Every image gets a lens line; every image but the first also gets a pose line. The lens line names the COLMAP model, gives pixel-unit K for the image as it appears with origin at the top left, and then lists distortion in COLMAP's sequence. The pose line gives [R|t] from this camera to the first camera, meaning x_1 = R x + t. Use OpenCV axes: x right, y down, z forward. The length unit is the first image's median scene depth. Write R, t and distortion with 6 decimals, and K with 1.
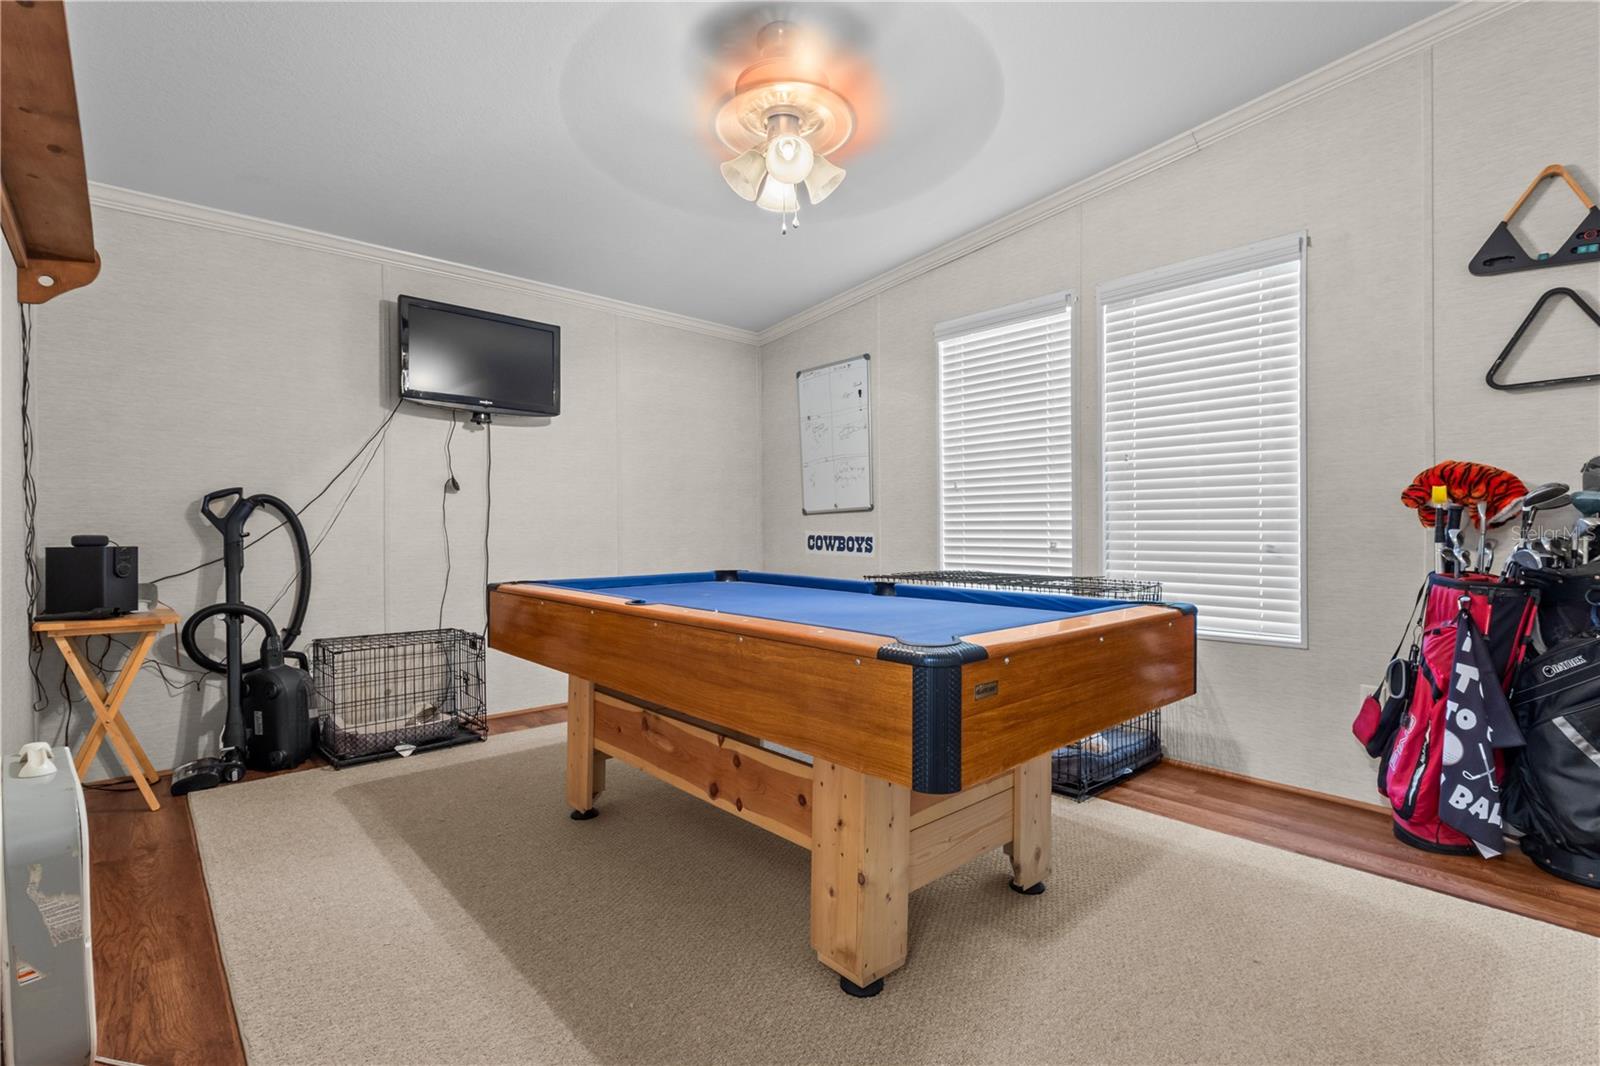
lens RADIAL K [[736.2, 0, 800.4], [0, 736.2, 531.0], [0, 0, 1]] dist [0.004037, 0.000488]
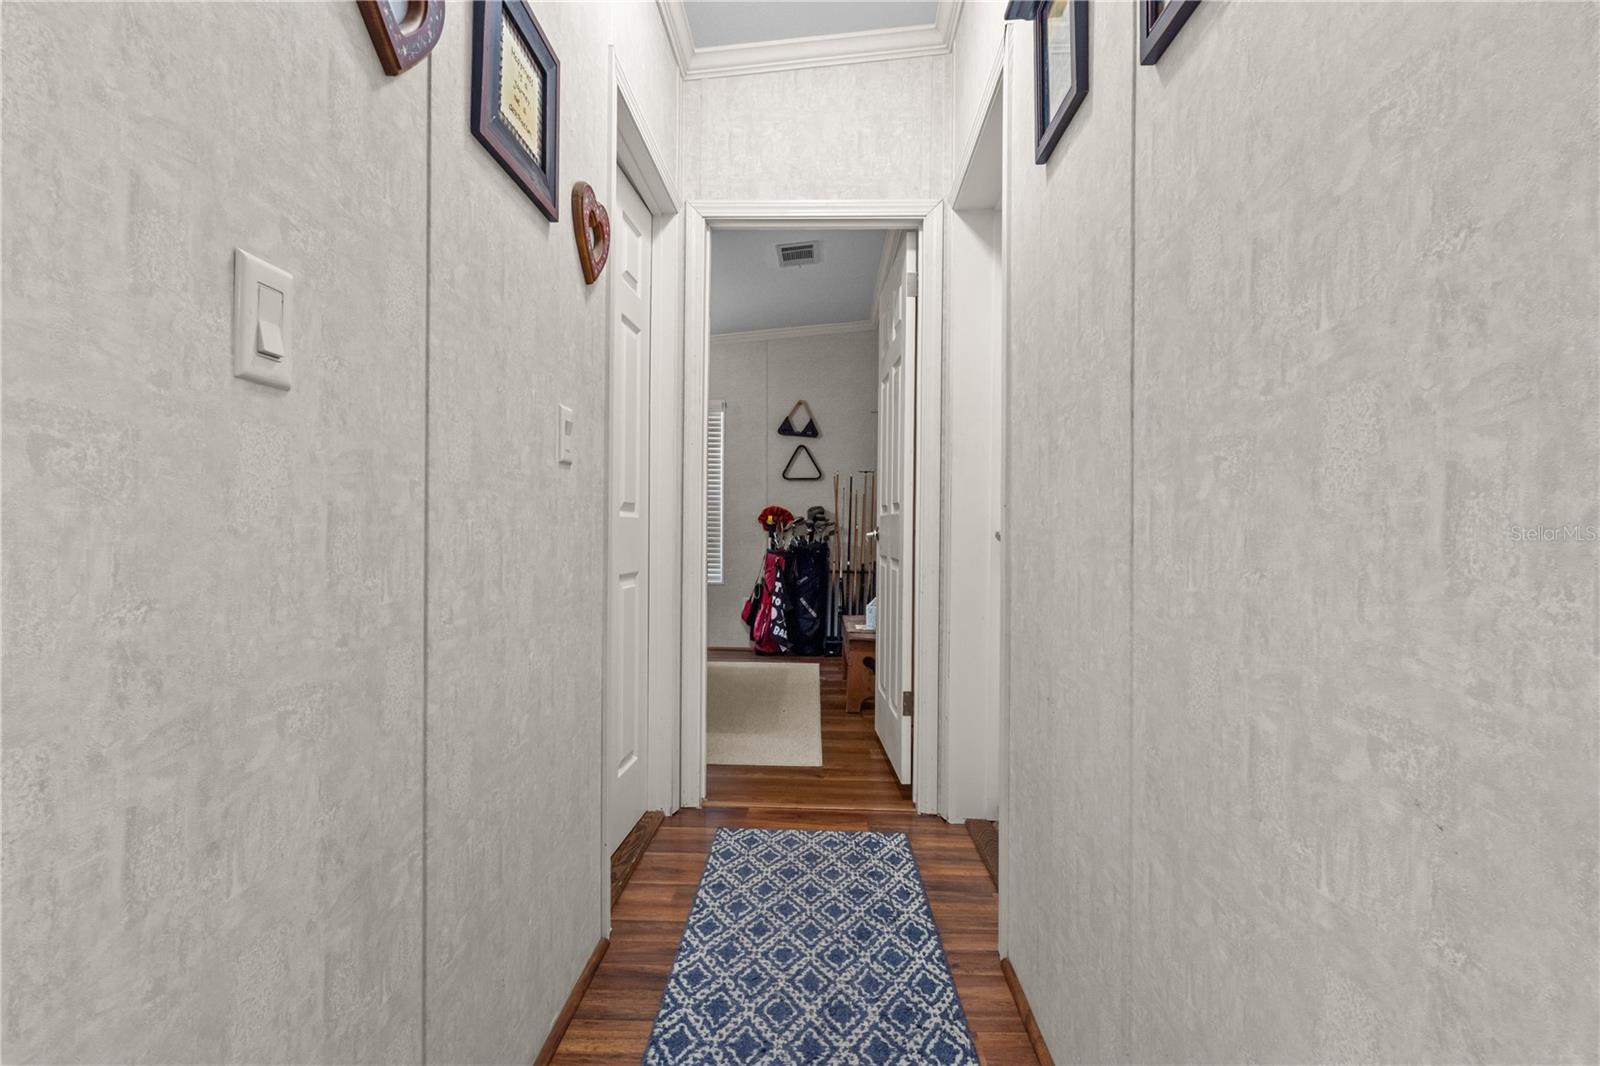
lens RADIAL K [[736.2, 0, 799.4], [0, 736.2, 532.3], [0, 0, 1]] dist [0.004037, 0.000488]
pose [[0.698665, 0.007898, 0.715405, -0.935103], [-0.004500, 0.999968, -0.006645, 0.014934], [-0.715435, 0.001423, 0.698678, -0.902873]]
